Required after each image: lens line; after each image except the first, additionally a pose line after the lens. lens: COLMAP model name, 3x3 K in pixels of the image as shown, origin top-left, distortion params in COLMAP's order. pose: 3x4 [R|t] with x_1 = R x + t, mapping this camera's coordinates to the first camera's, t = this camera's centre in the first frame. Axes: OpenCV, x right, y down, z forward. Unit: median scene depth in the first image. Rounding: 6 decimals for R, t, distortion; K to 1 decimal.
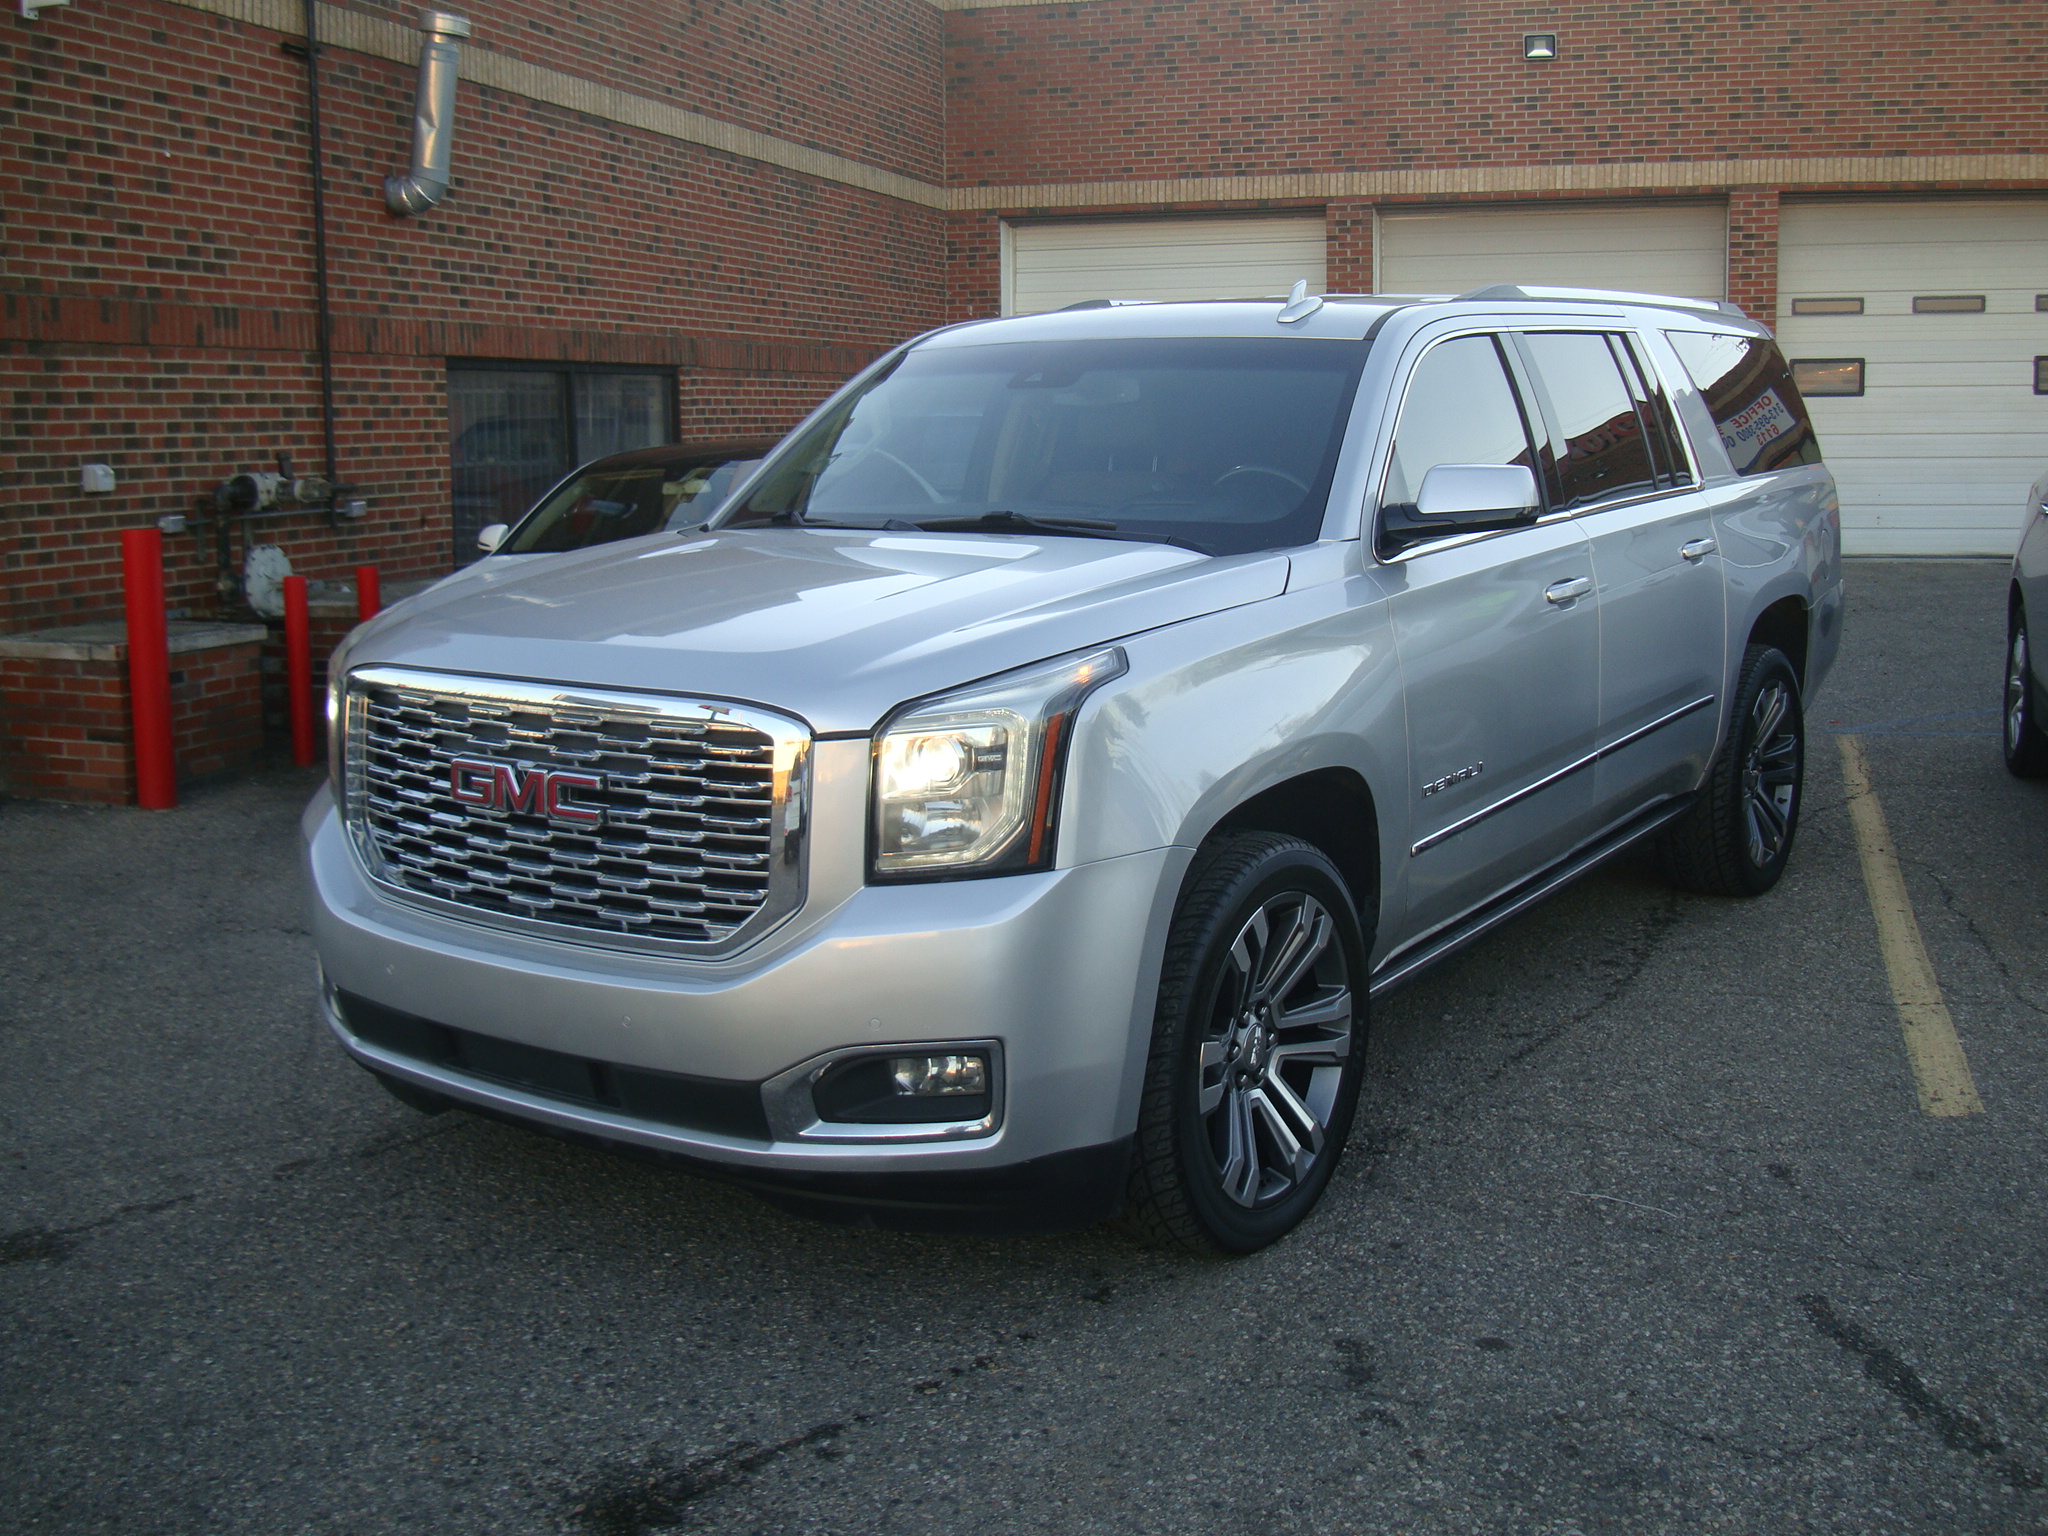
lens RADIAL K [[2140.5, 0, 1033.8], [0, 2140.5, 755.5], [0, 0, 1]] dist [-0.097210, -0.057649]
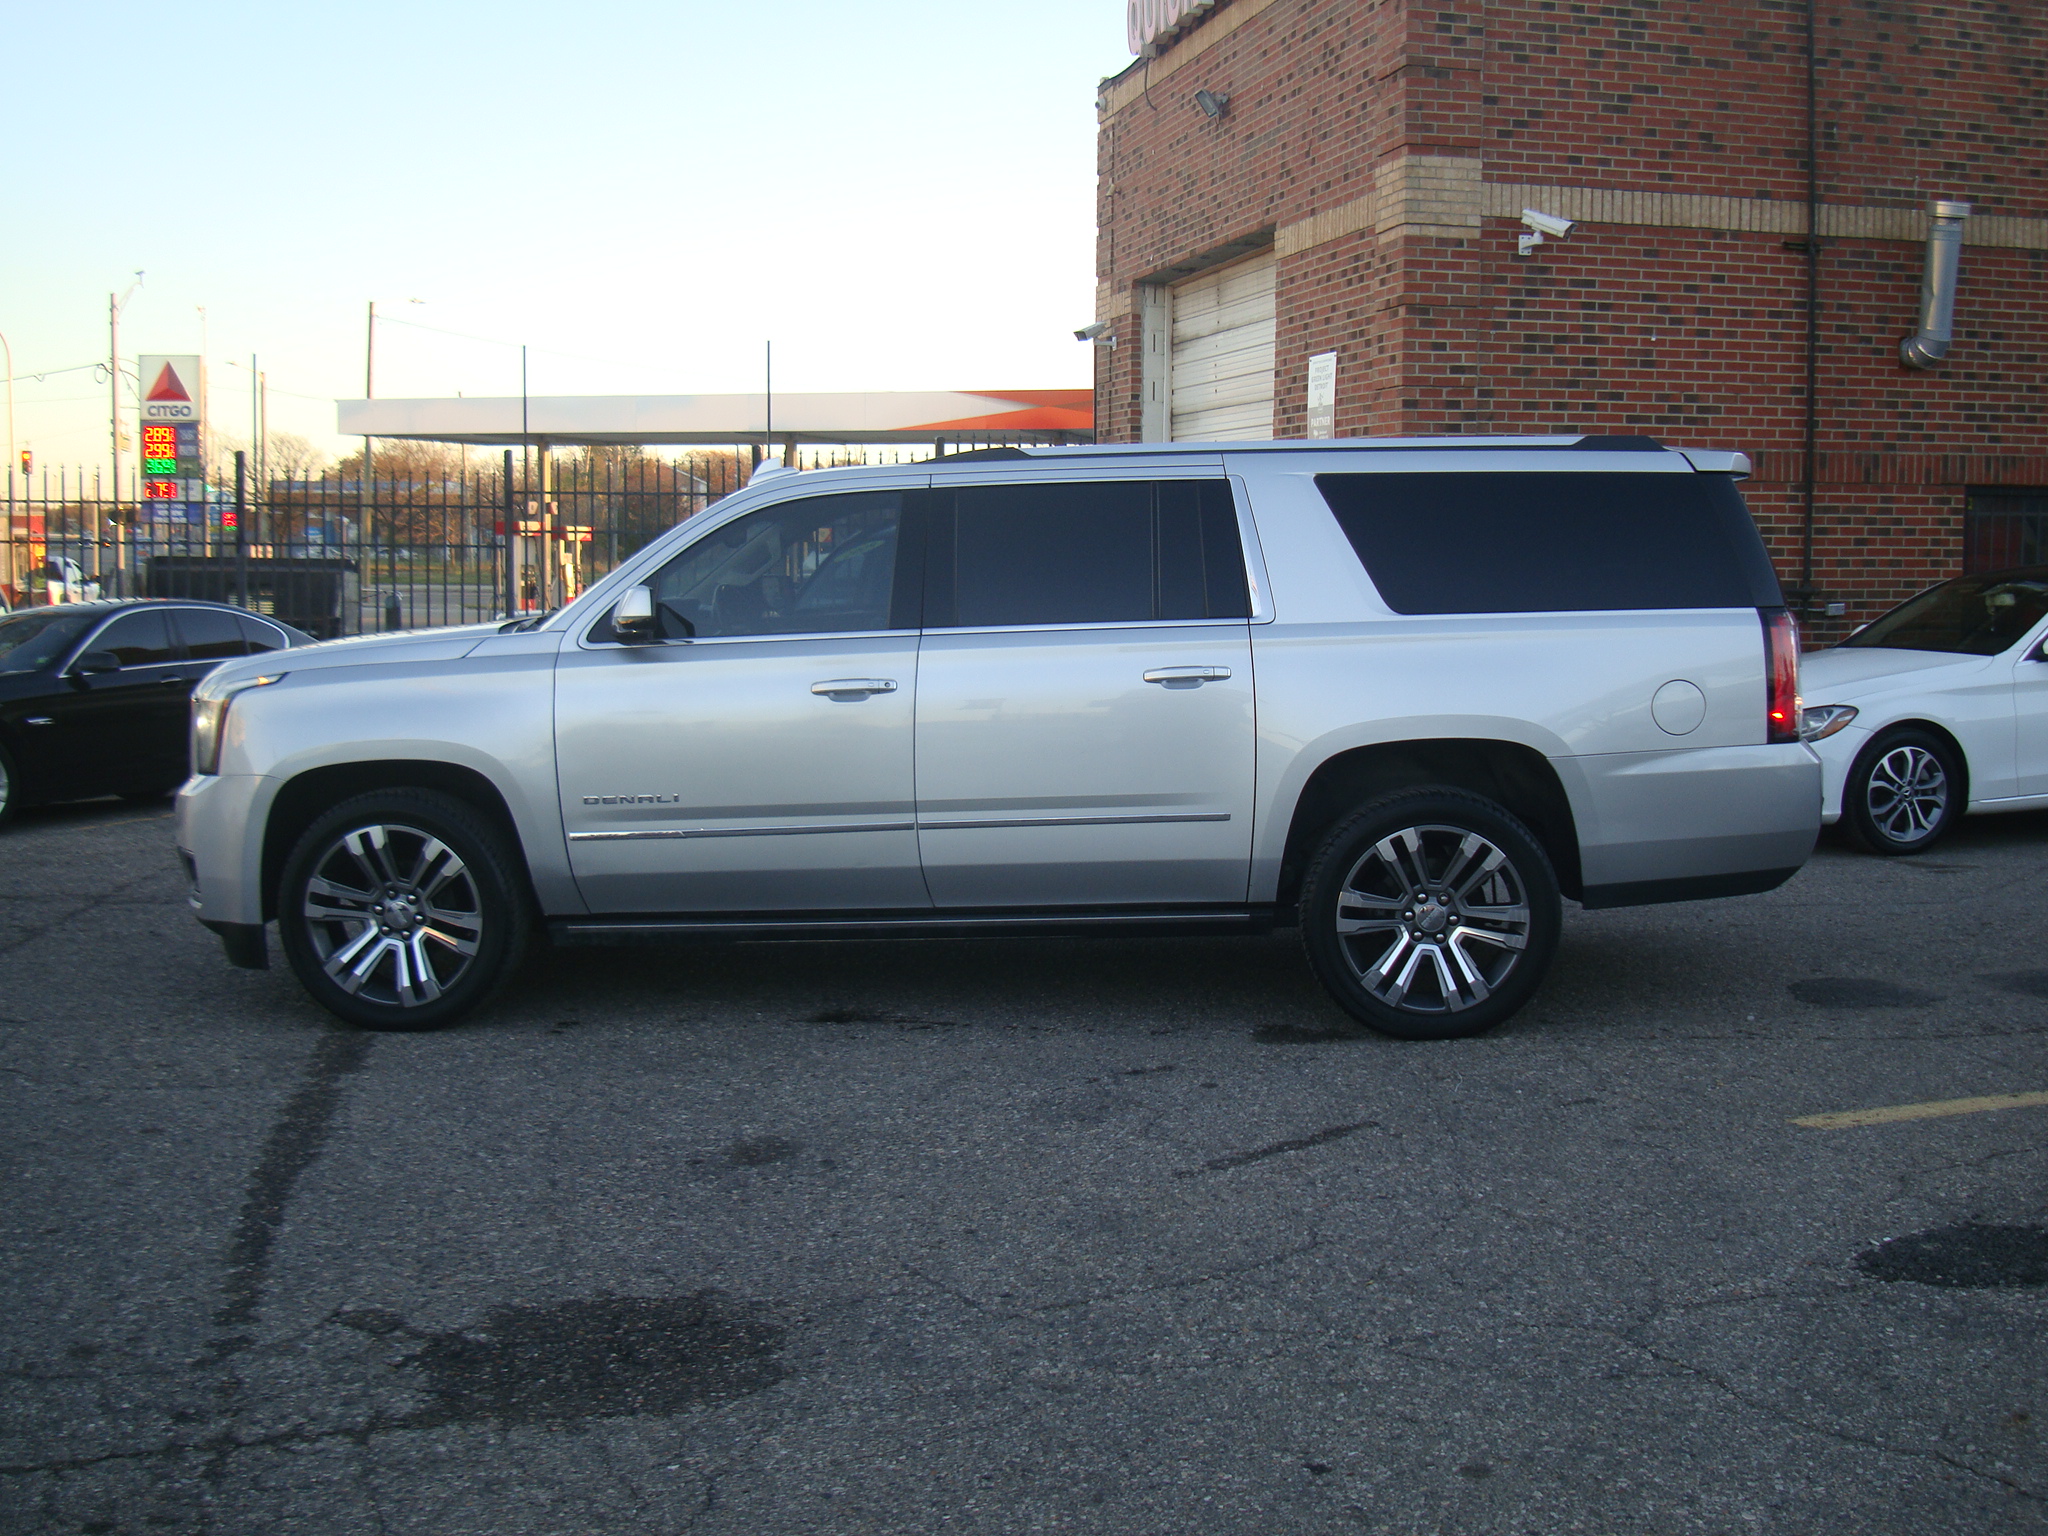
lens RADIAL K [[2140.5, 0, 1033.8], [0, 2140.5, 755.5], [0, 0, 1]] dist [-0.097210, -0.057649]
pose [[0.480057, 0.091984, -0.872401, 0.563657], [-0.135258, 0.990356, 0.029992, -0.005912], [0.866747, 0.103601, 0.487869, 0.003913]]
